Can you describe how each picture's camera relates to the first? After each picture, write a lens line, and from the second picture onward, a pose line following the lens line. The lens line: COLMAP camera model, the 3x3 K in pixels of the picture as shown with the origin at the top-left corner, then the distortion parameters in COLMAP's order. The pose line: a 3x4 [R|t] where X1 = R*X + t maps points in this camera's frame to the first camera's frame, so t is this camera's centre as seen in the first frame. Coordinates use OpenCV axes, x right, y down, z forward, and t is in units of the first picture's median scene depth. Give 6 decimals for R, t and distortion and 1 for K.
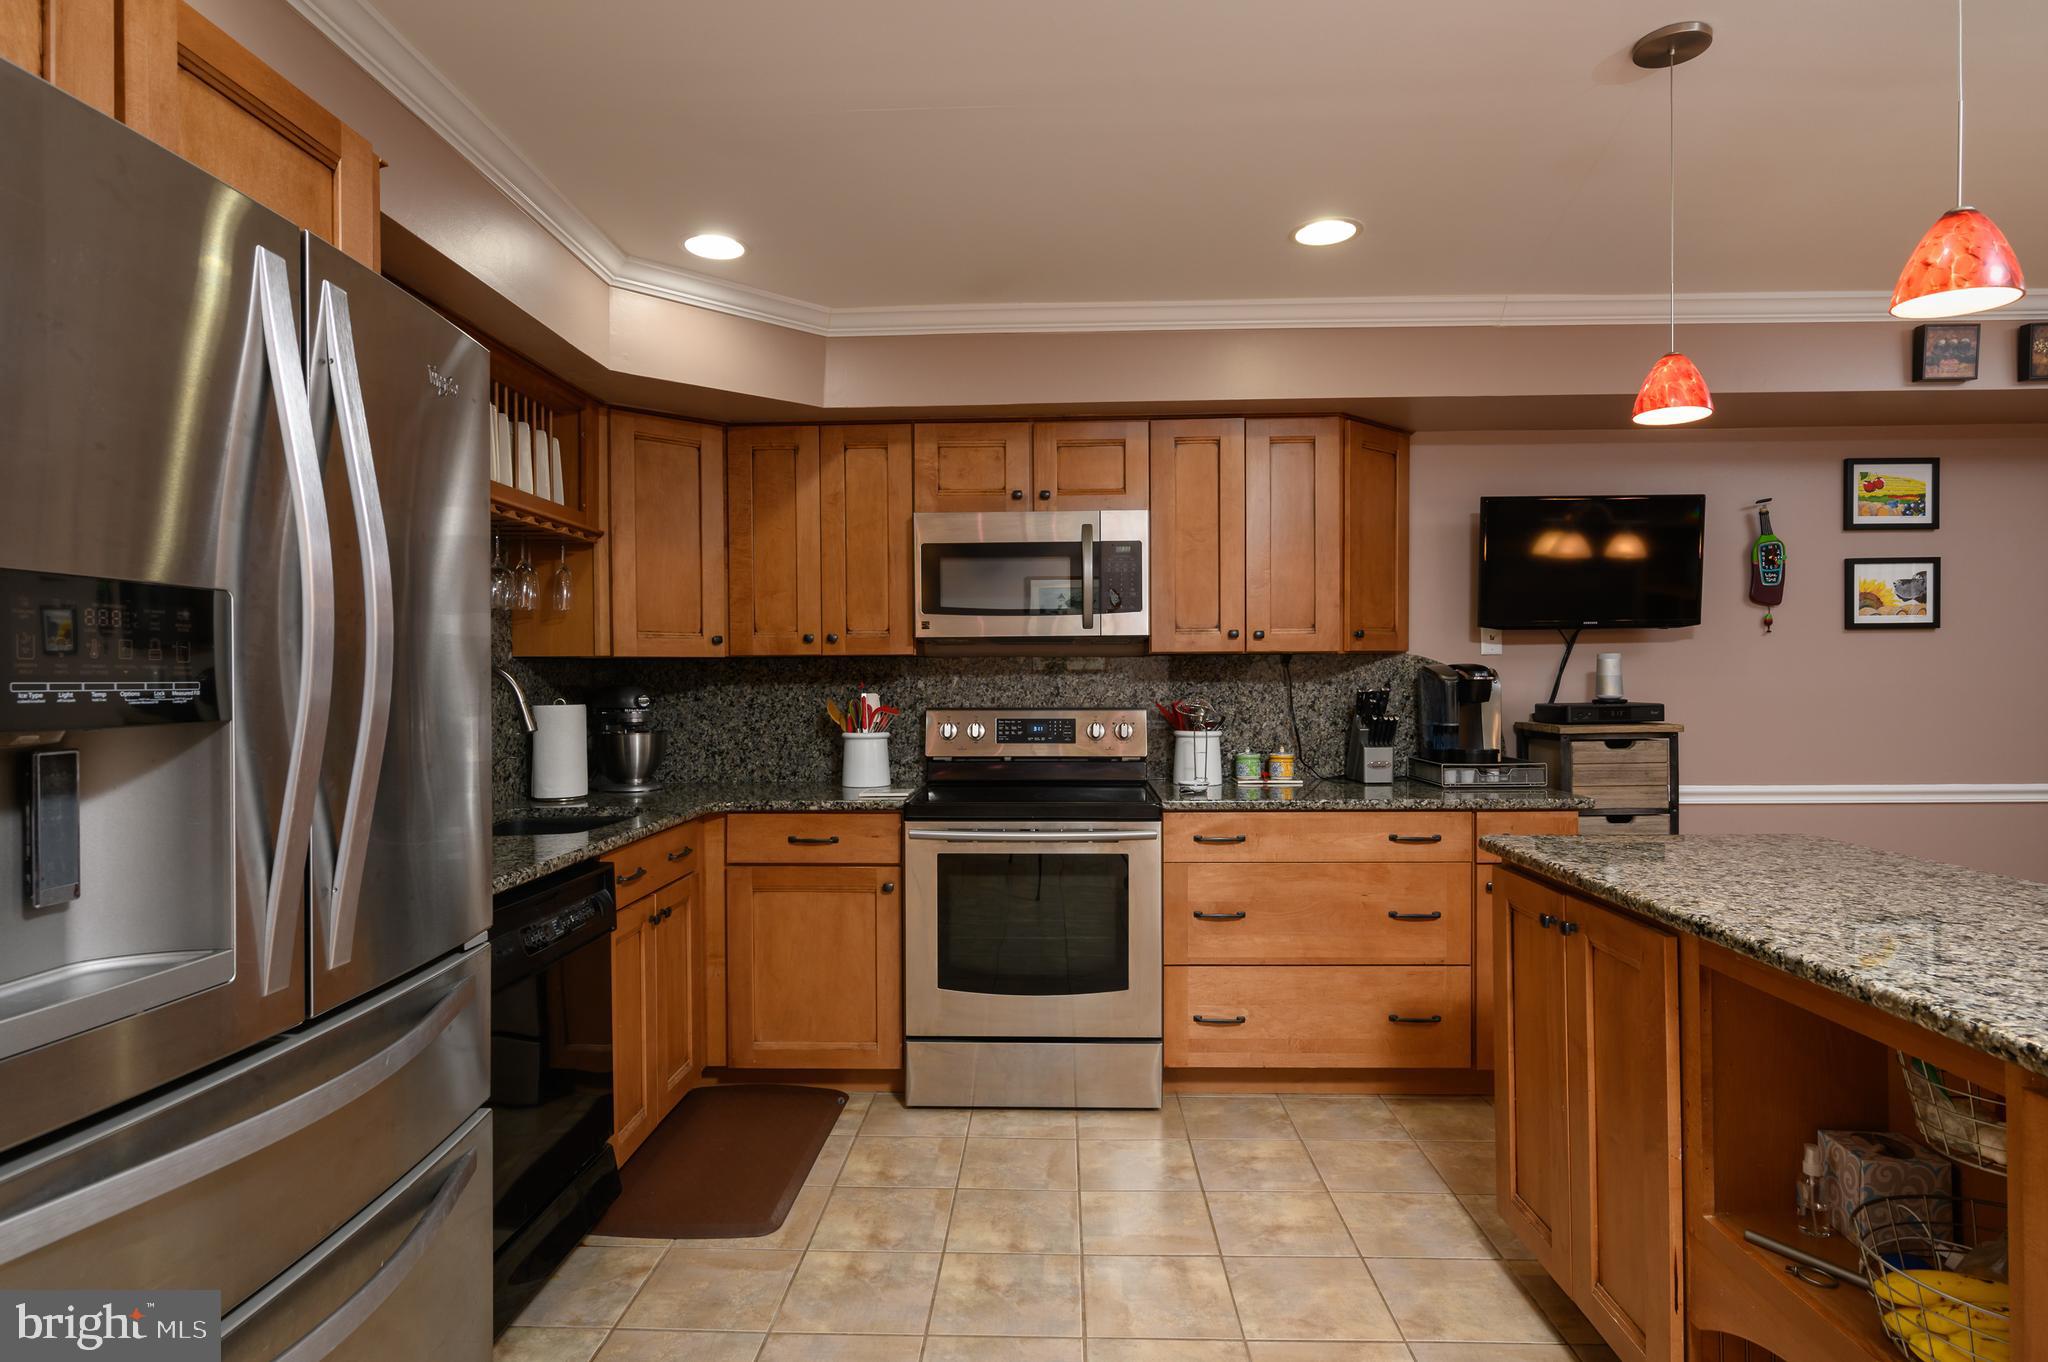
lens RADIAL K [[1098.4, 0, 1018.3], [0, 1098.4, 681.8], [0, 0, 1]] dist [0.001565, 0.000407]
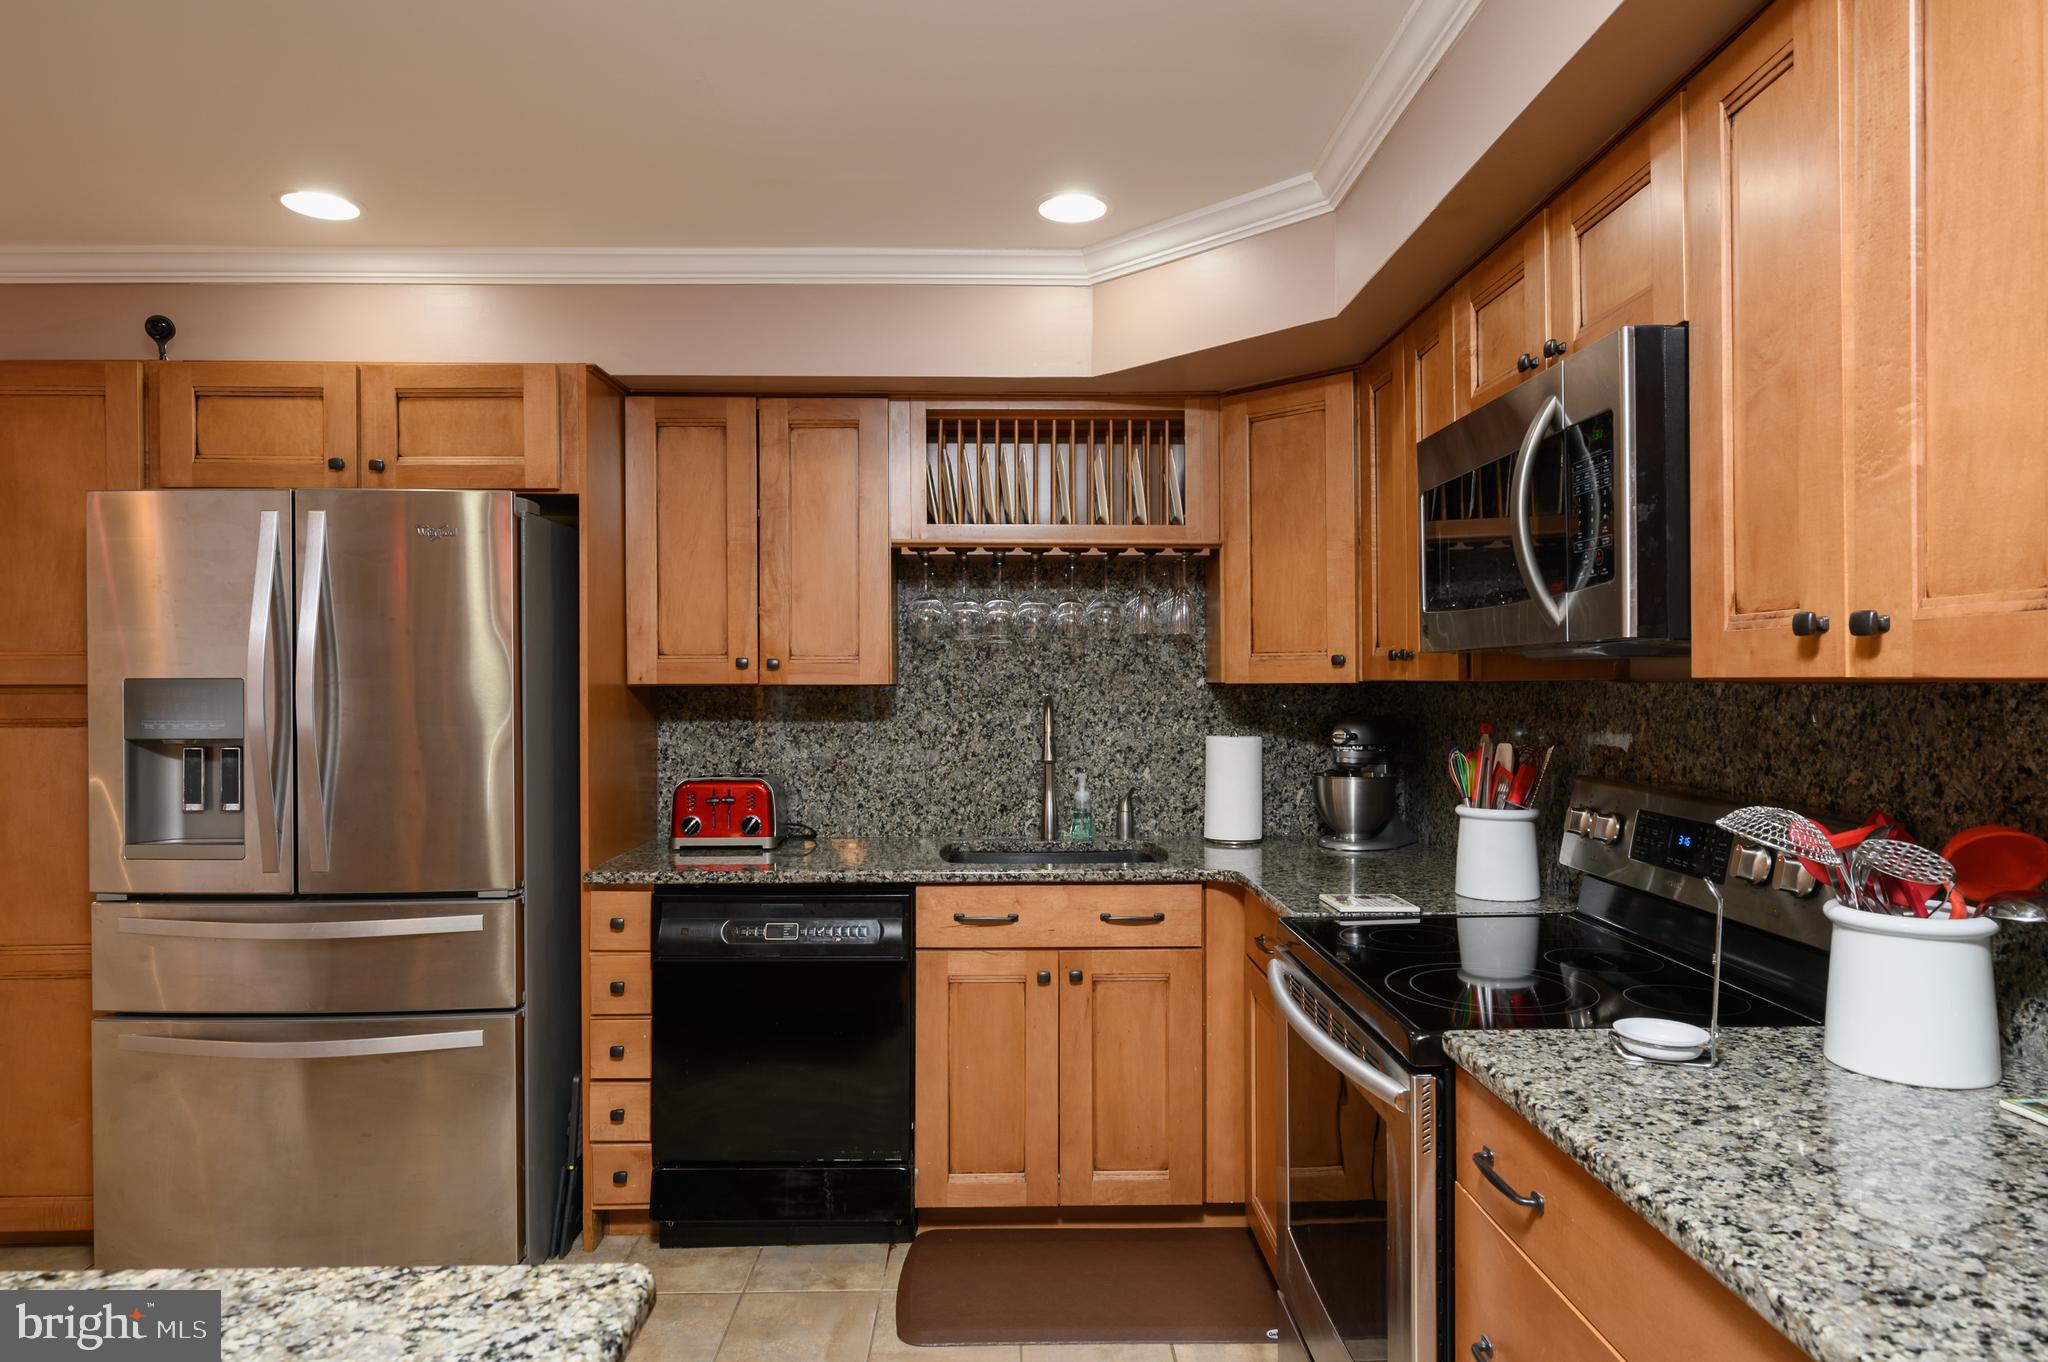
lens RADIAL K [[1217.0, 0, 1027.3], [0, 1217.0, 684.8], [0, 0, 1]] dist [0.002185, 0.000071]
pose [[0.058927, 0.008513, -0.998226, 0.541695], [-0.000873, 0.999964, 0.008476, -0.028194], [0.998262, 0.000372, 0.058933, 0.739596]]
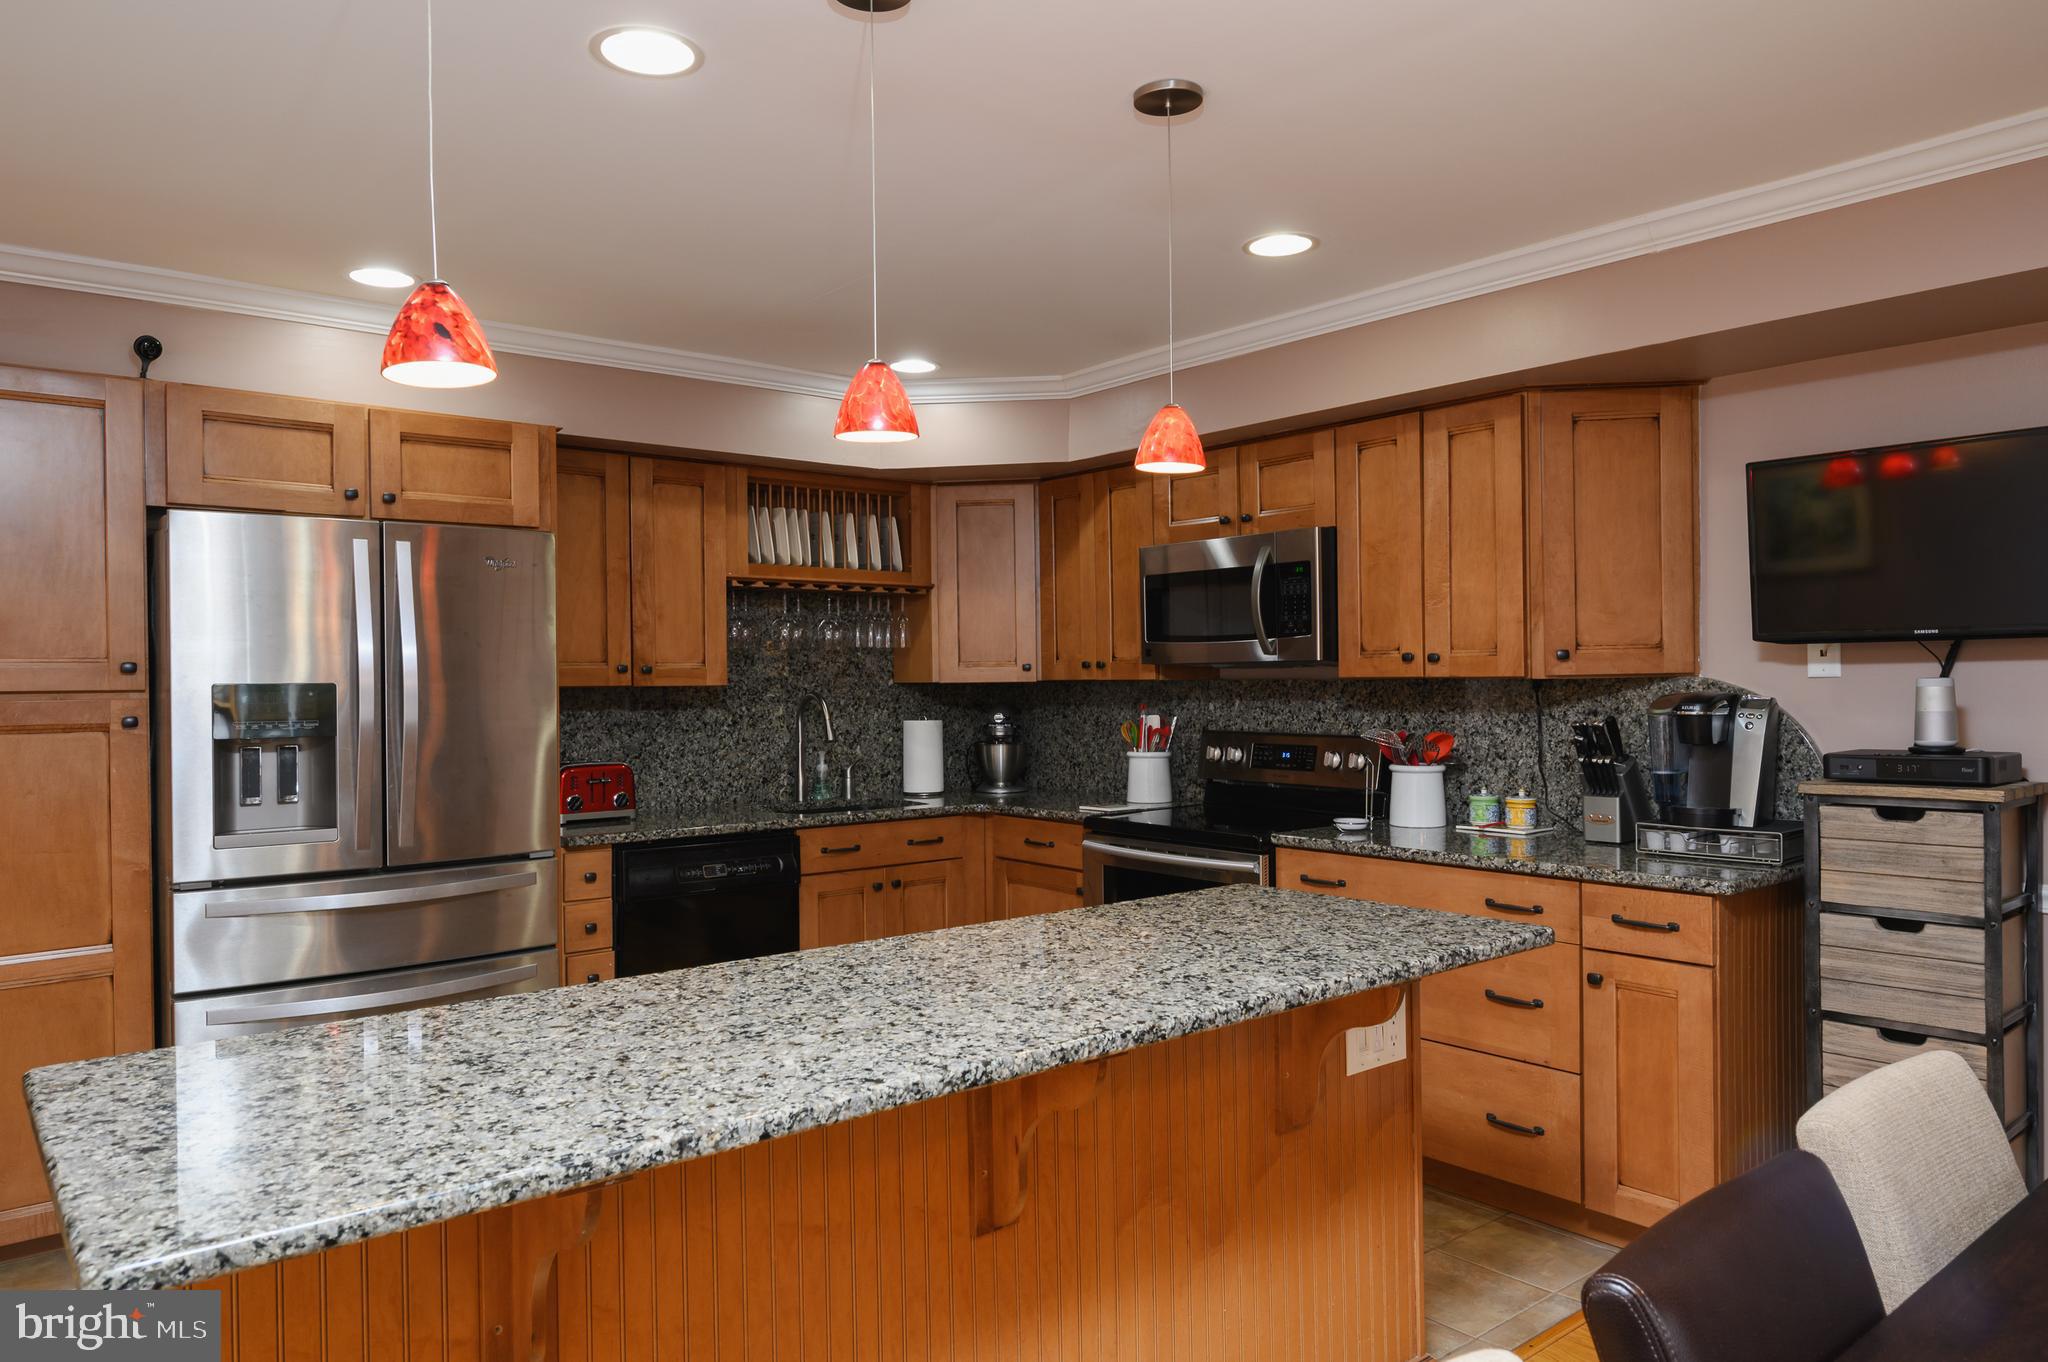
lens RADIAL K [[1330.6, 0, 1019.9], [0, 1330.6, 681.5], [0, 0, 1]] dist [-0.010780, -0.000131]
pose [[0.663670, 0.001723, -0.748024, 0.783128], [0.002723, 0.999985, 0.004720, -0.029768], [0.748021, -0.005170, 0.663655, 0.053449]]
